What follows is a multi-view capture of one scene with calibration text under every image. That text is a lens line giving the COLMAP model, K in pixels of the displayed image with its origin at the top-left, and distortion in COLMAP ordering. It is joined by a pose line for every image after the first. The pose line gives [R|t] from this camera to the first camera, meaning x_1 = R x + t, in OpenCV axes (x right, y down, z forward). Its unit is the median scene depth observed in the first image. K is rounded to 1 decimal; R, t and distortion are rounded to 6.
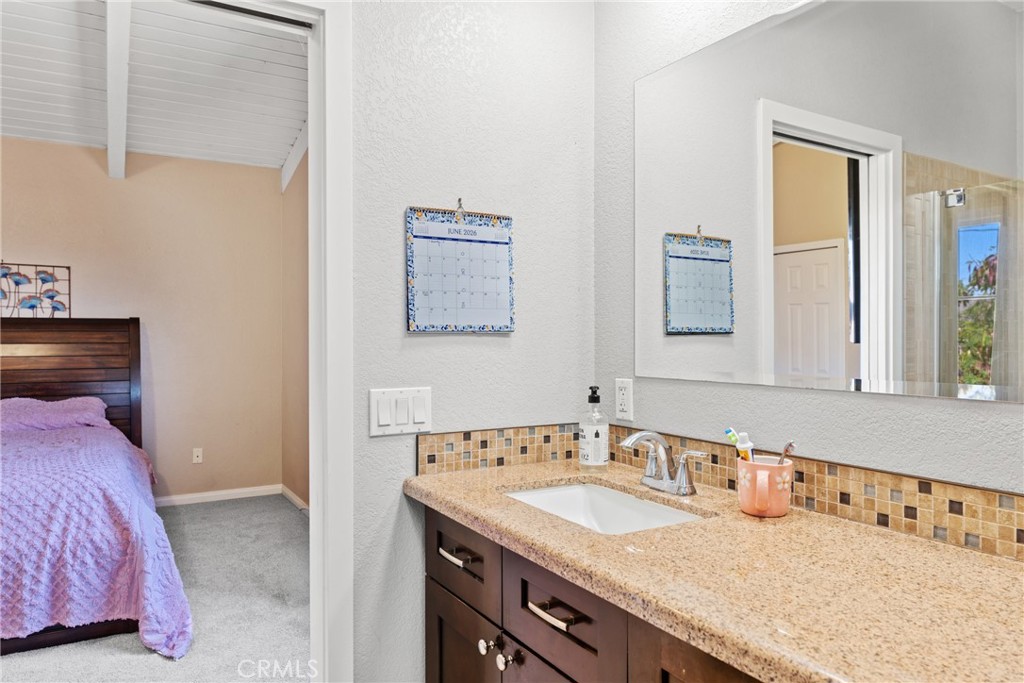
lens RADIAL K [[685.3, 0, 509.7], [0, 685.3, 342.5], [0, 0, 1]] dist [0.003000, 0.001654]
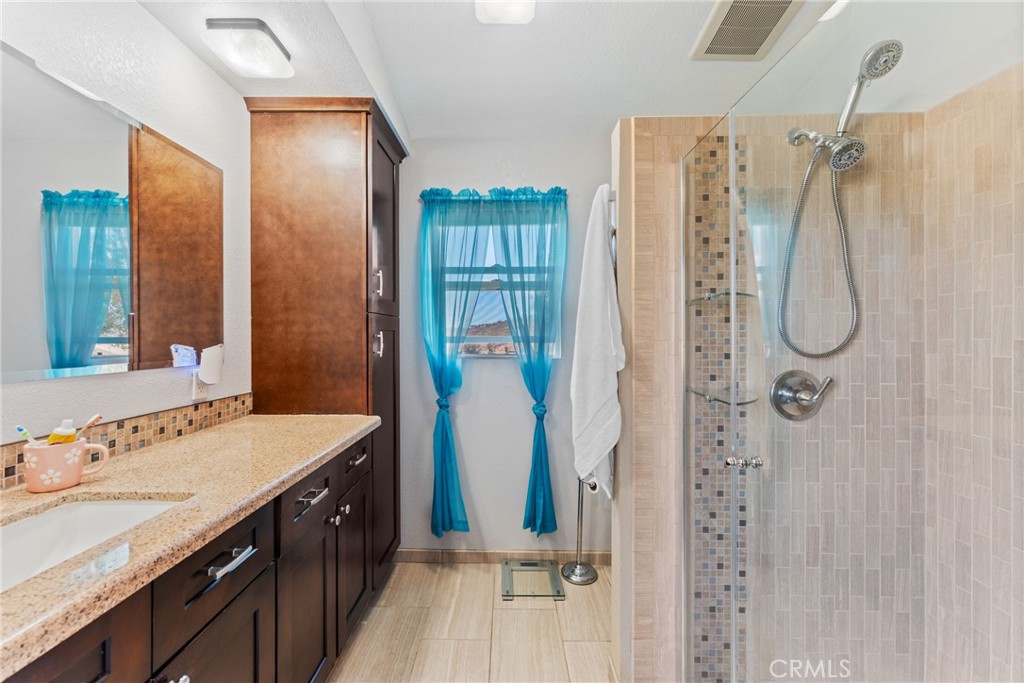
lens RADIAL K [[414.0, 0, 507.3], [0, 414.0, 339.0], [0, 0, 1]] dist [0.000726, 0.000279]
pose [[-0.857709, 0.005838, 0.514102, -0.753408], [0.013412, 0.999849, 0.011023, -0.000533], [-0.513960, 0.016350, -0.857658, 1.397673]]
